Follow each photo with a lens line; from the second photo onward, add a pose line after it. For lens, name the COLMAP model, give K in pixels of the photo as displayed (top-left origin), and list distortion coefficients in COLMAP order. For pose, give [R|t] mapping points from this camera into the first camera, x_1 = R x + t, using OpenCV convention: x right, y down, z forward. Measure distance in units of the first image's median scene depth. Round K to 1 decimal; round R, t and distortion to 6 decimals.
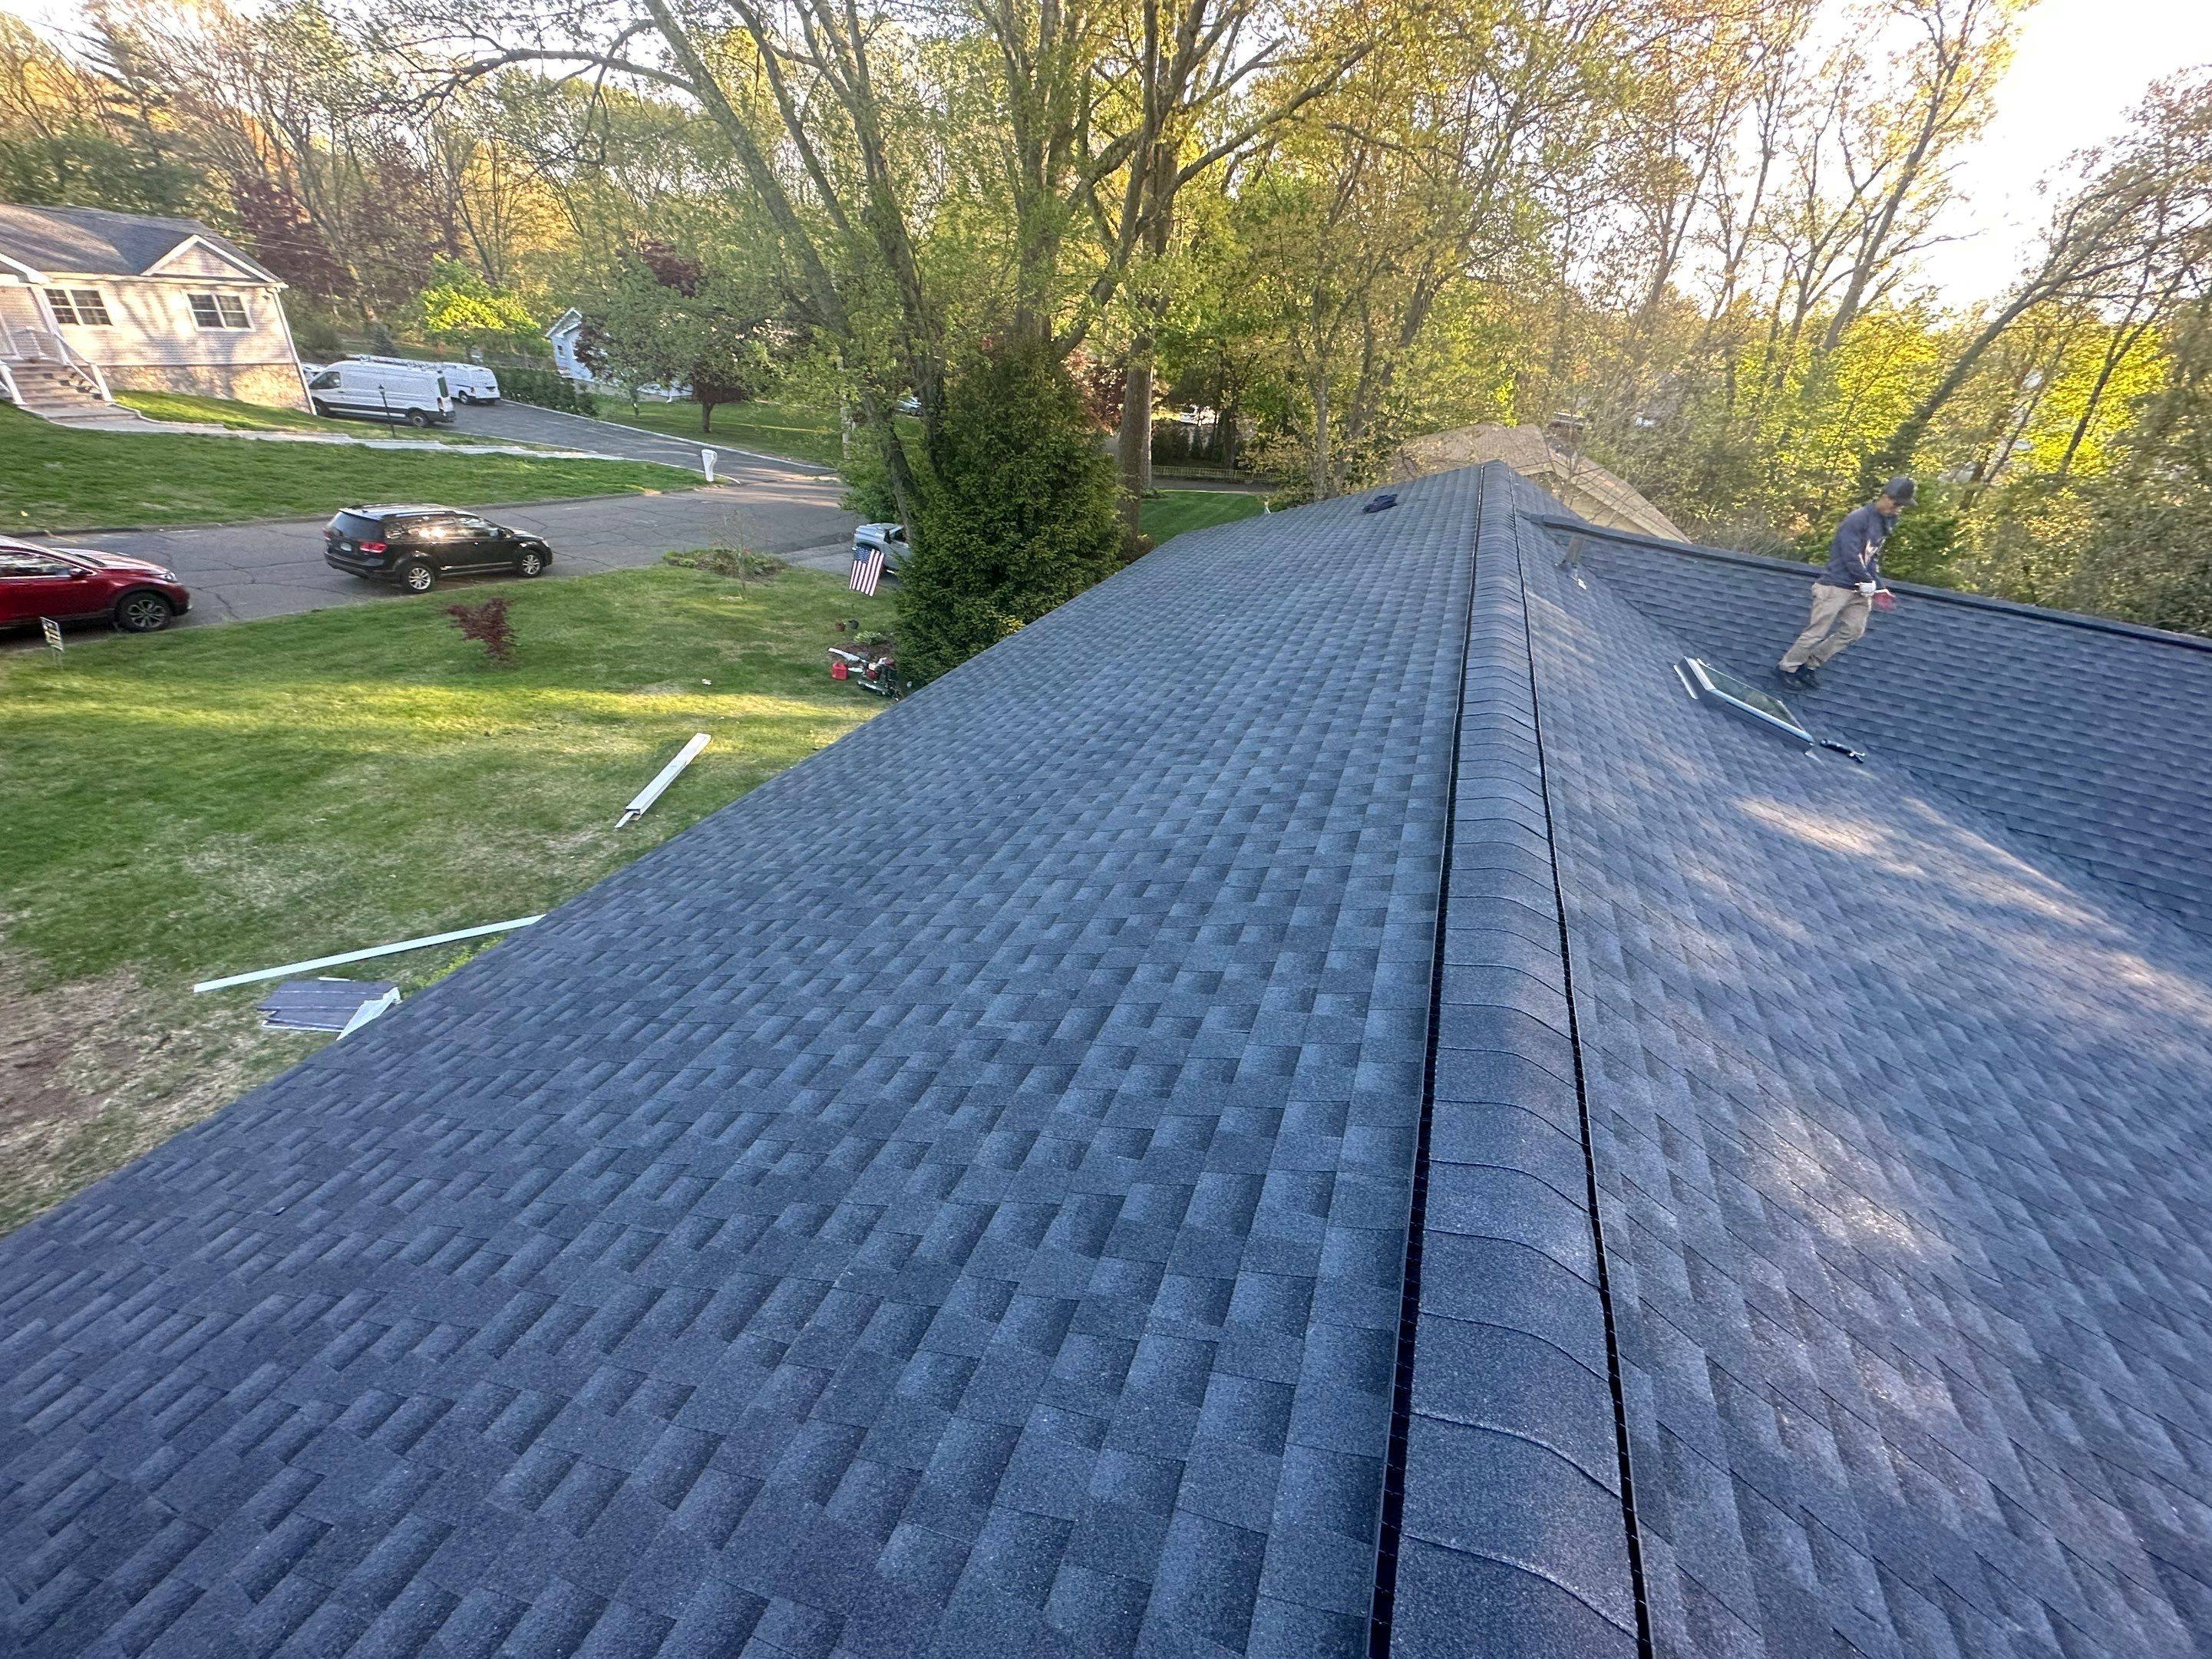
lens RADIAL K [[881.2, 0, 1110.6], [0, 881.2, 831.9], [0, 0, 1]] dist [-0.000909, 0.000375]
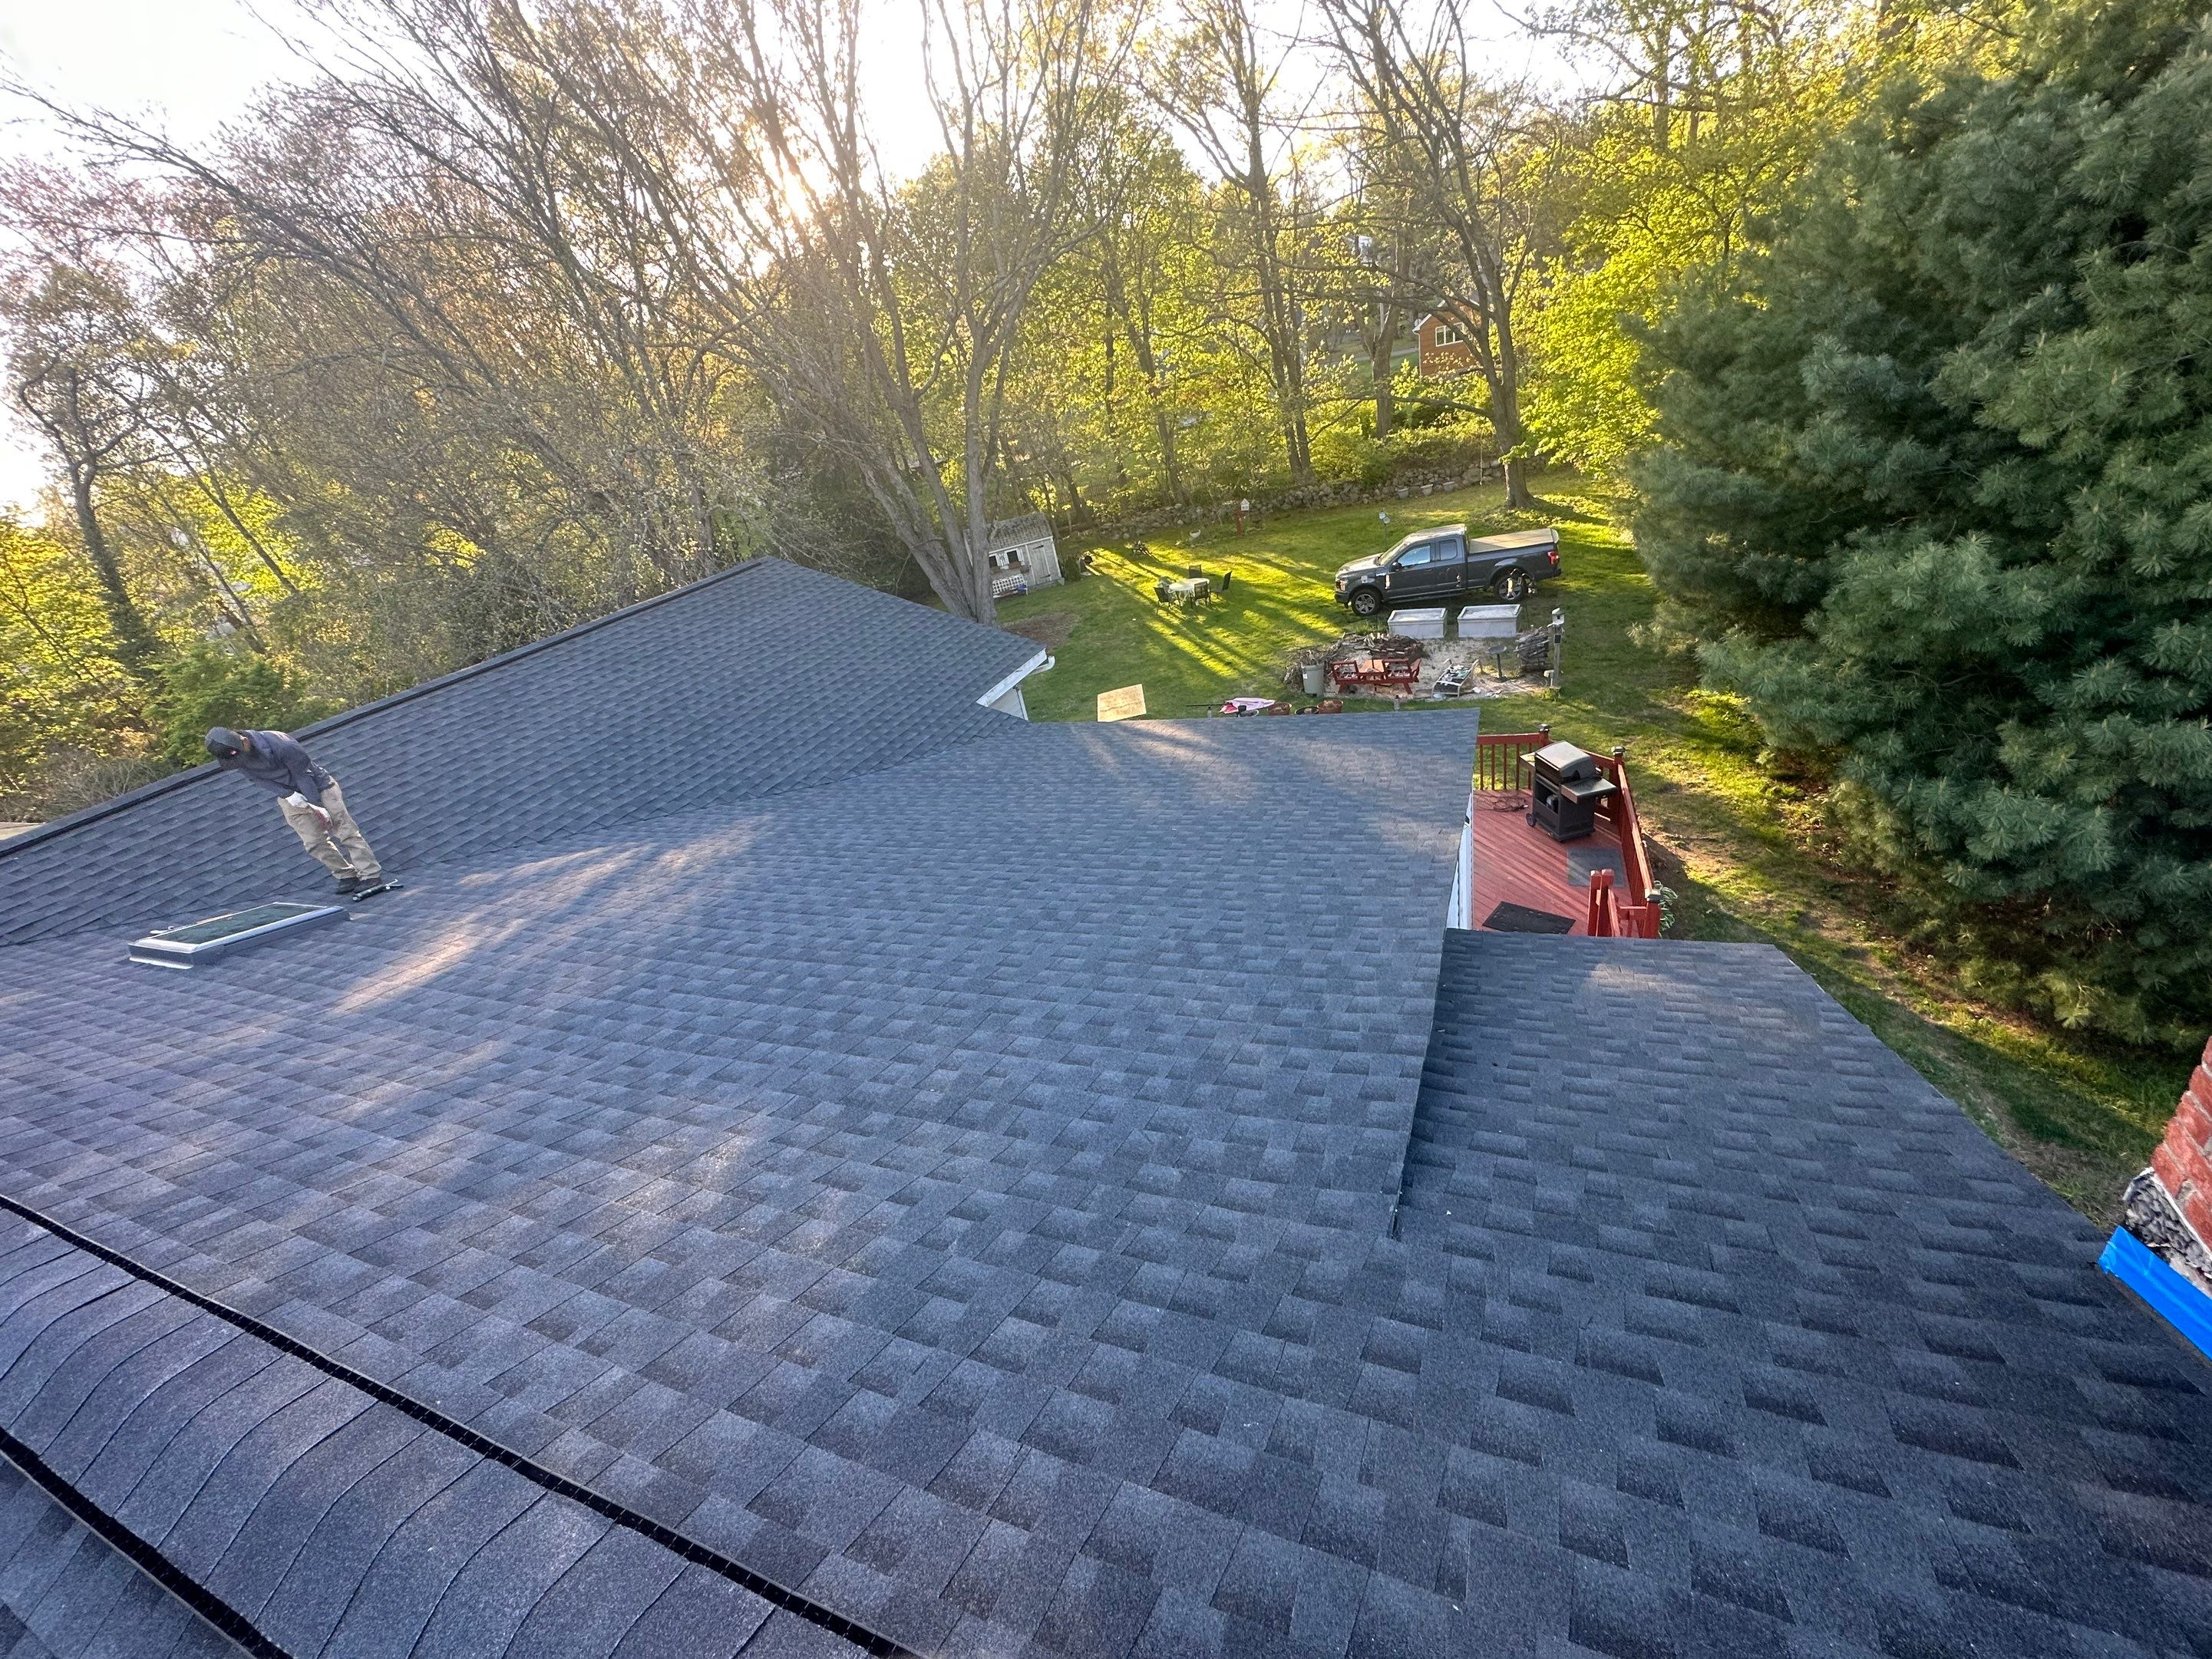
lens RADIAL K [[881.2, 0, 1110.6], [0, 881.2, 831.9], [0, 0, 1]] dist [-0.000909, 0.000375]
pose [[-0.004123, -0.569943, 0.821674, 0.088922], [0.679815, 0.601005, 0.420290, 0.022528], [-0.733372, 0.560319, 0.384978, -0.054121]]
